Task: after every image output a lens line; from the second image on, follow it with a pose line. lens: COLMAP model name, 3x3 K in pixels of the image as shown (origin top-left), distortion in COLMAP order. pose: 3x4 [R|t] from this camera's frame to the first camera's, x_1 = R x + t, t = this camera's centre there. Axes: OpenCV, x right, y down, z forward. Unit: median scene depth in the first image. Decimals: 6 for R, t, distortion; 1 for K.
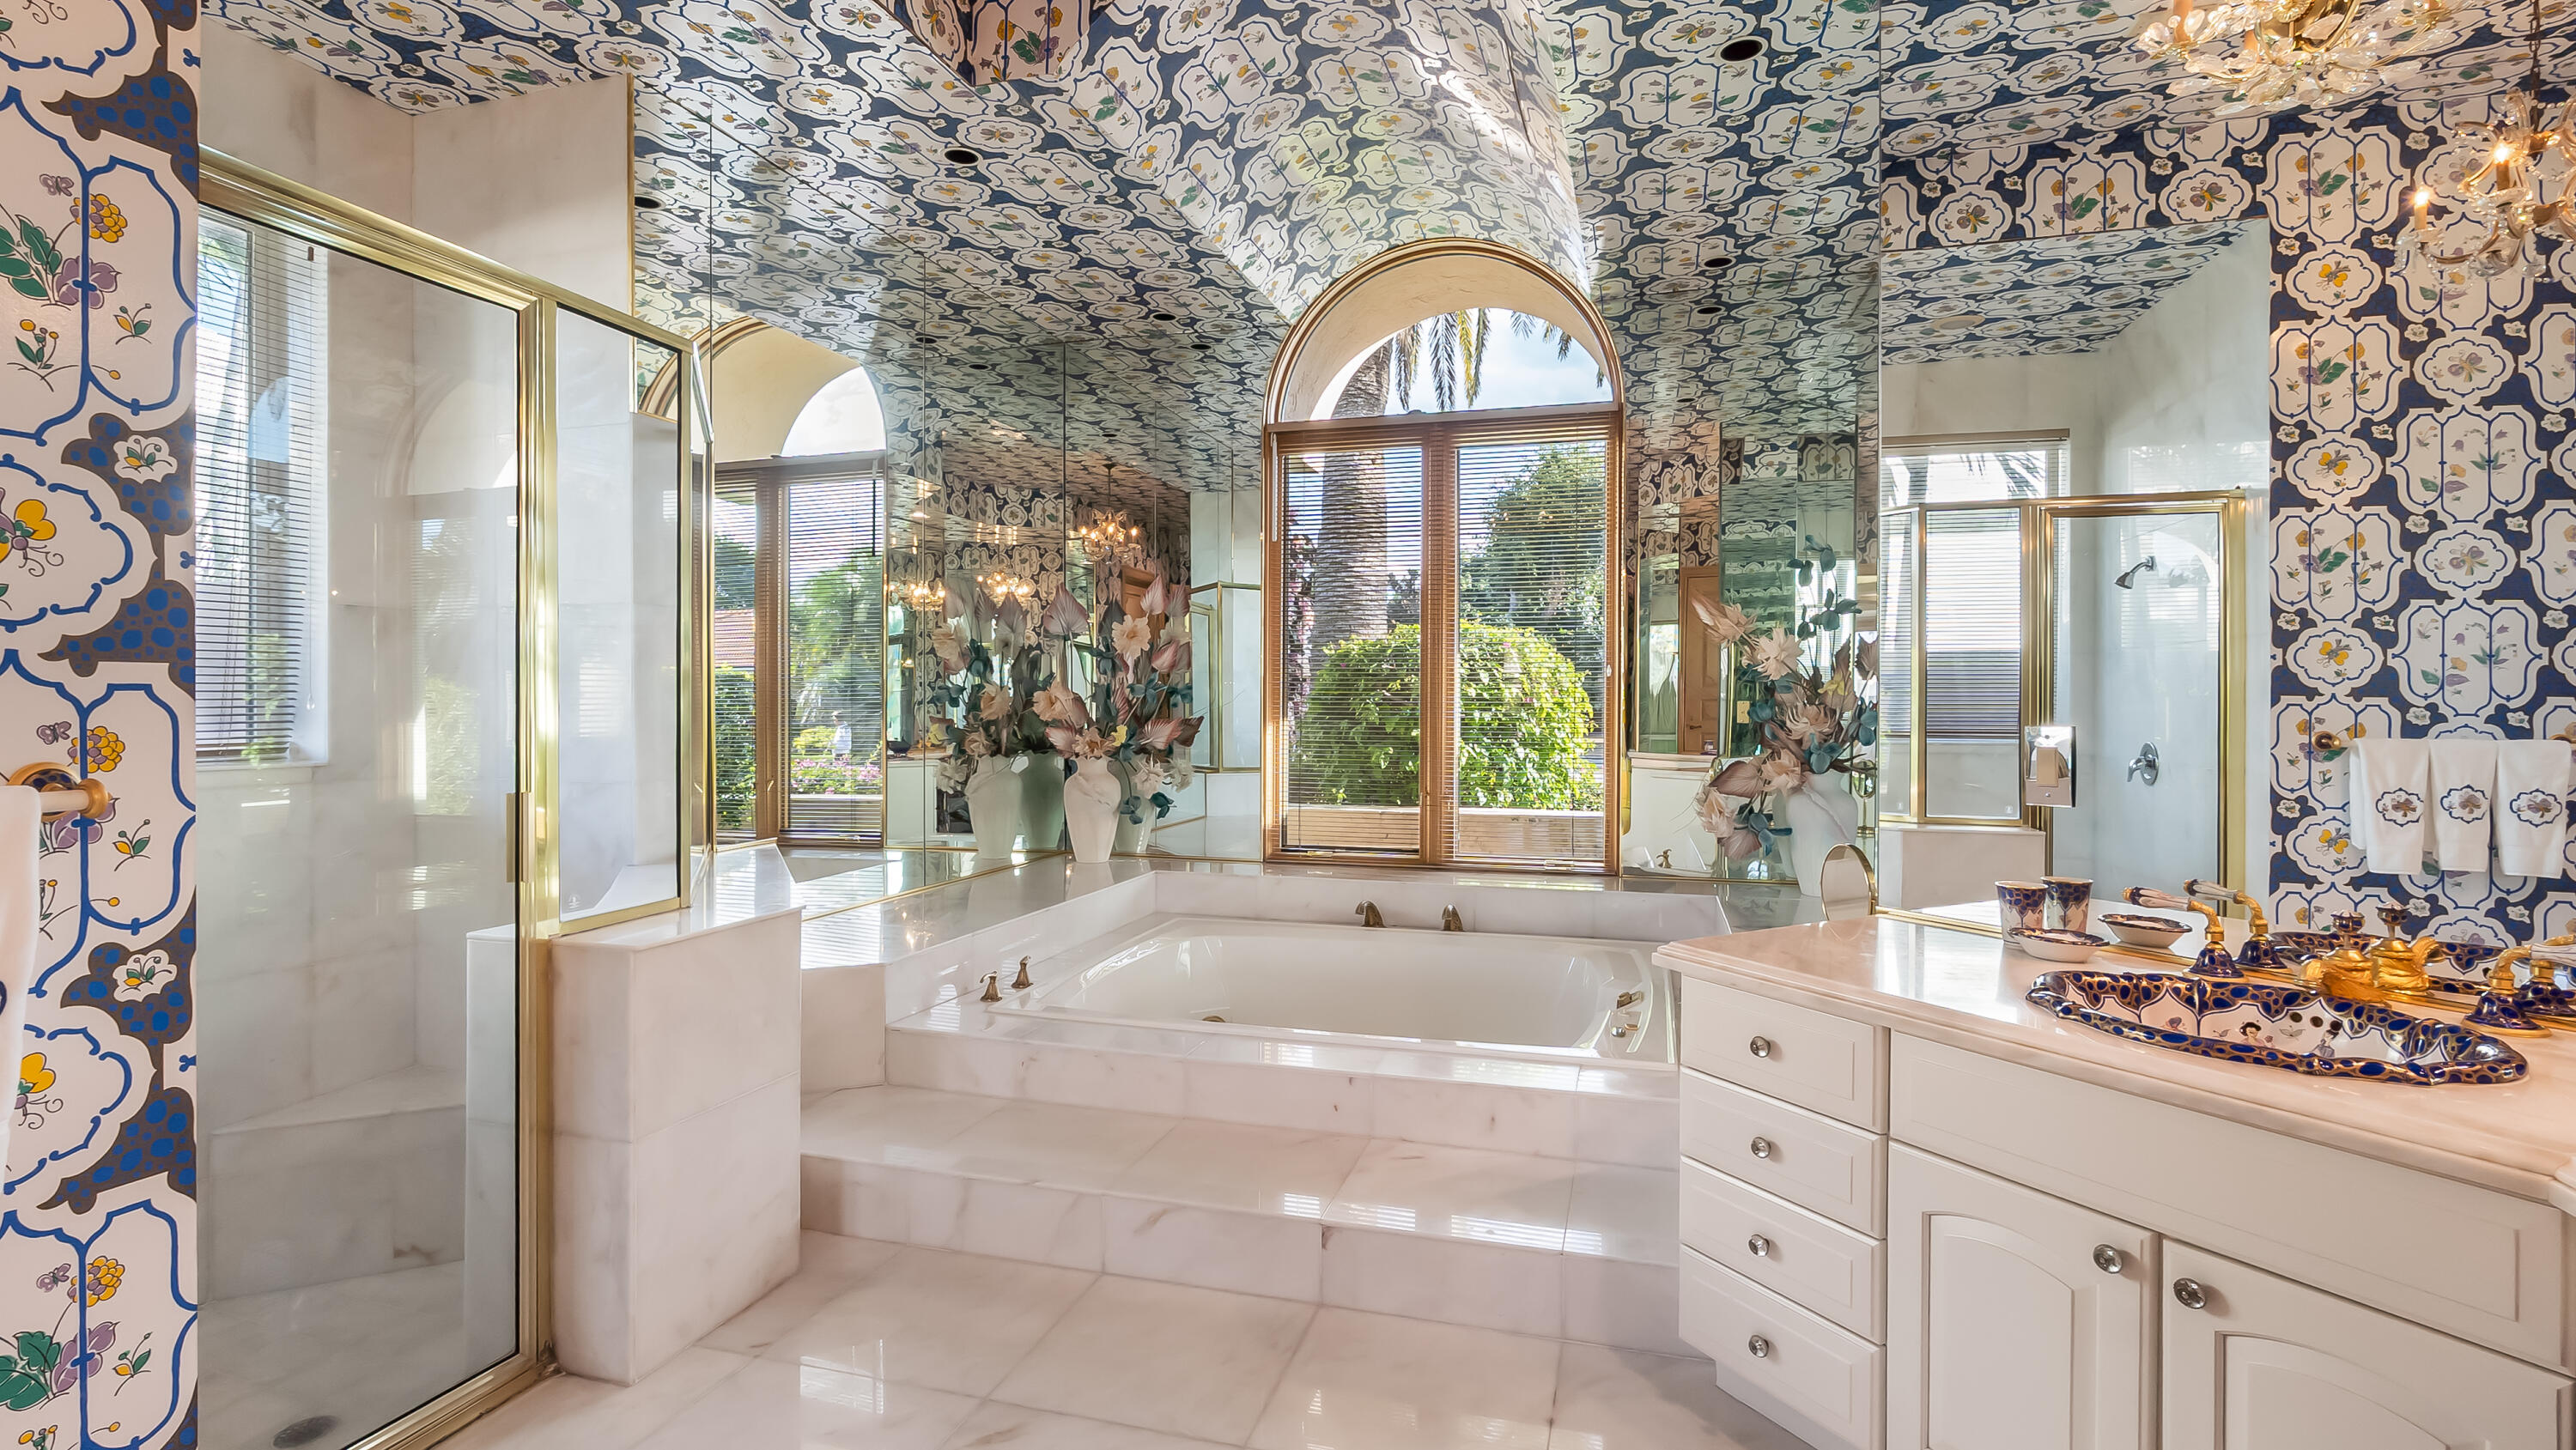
lens RADIAL K [[1201.9, 0, 1282.3], [0, 1201.9, 713.5], [0, 0, 1]] dist [-0.007882, 0.000559]
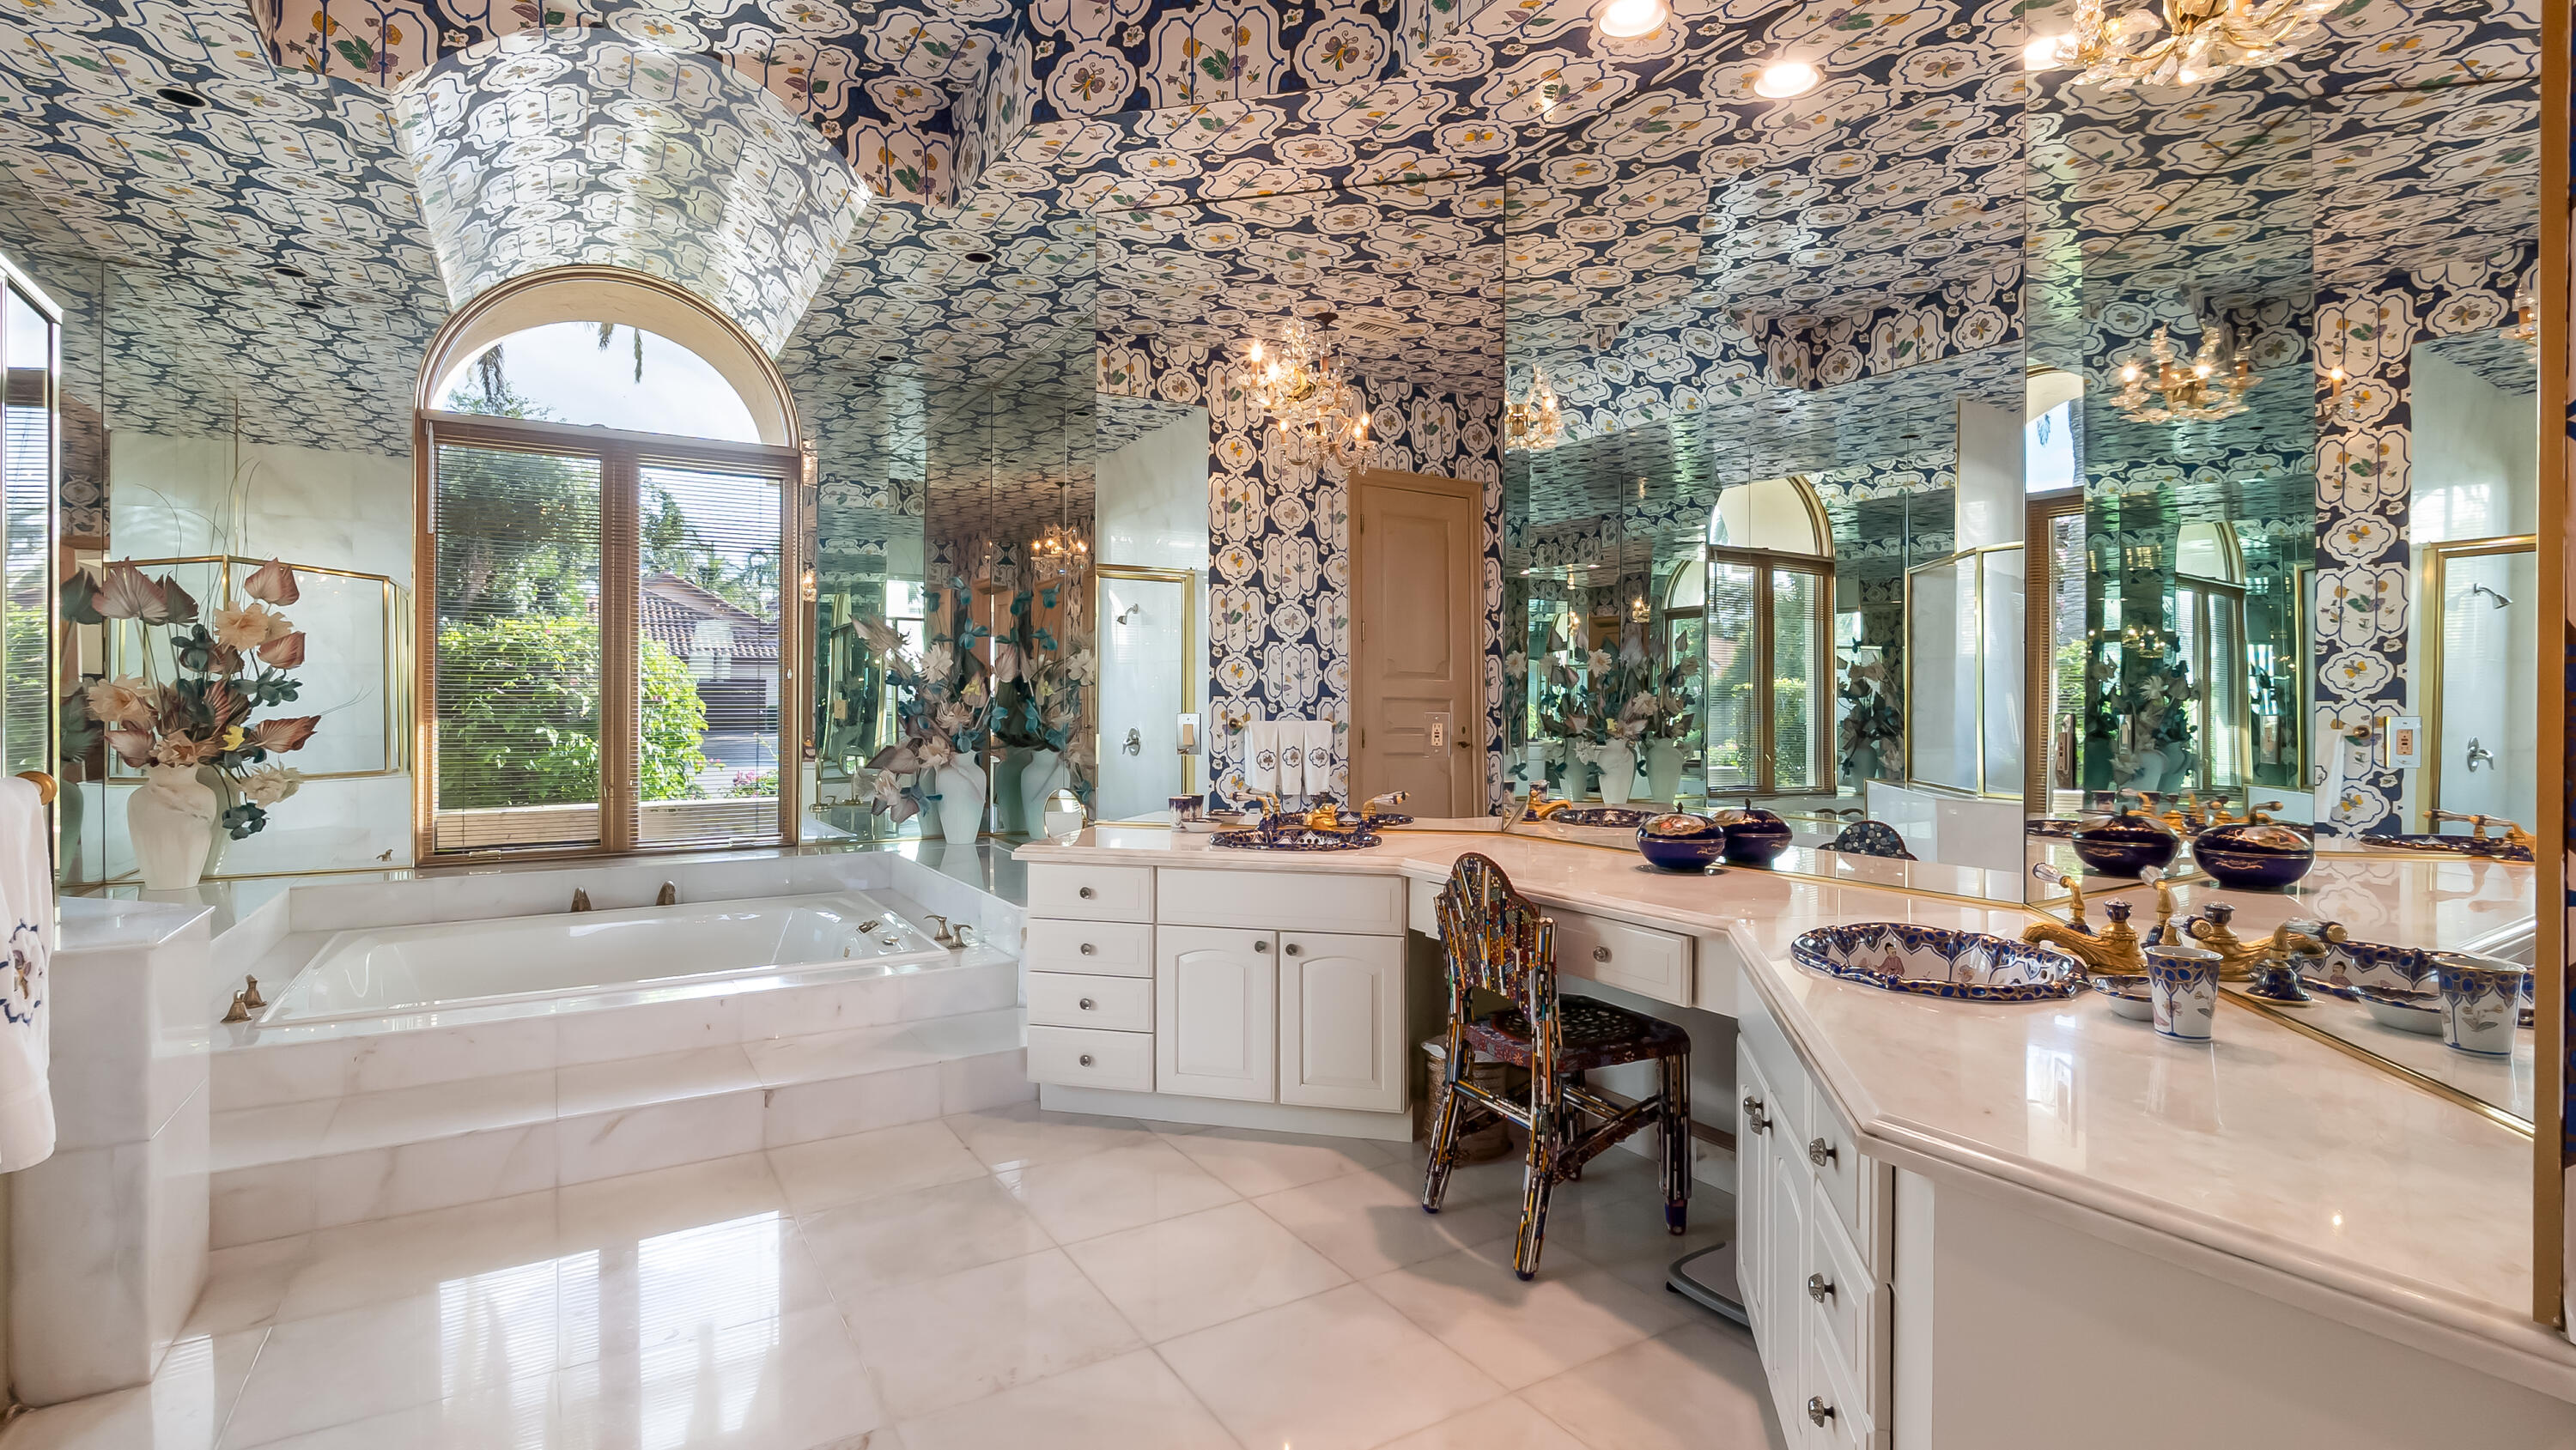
lens RADIAL K [[1201.9, 0, 1287.6], [0, 1201.9, 713.5], [0, 0, 1]] dist [-0.007882, 0.000559]
pose [[0.670546, -0.007862, 0.741827, -0.341624], [0.006510, 0.999968, 0.004713, 0.001655], [-0.741840, 0.001669, 0.670575, -0.200750]]
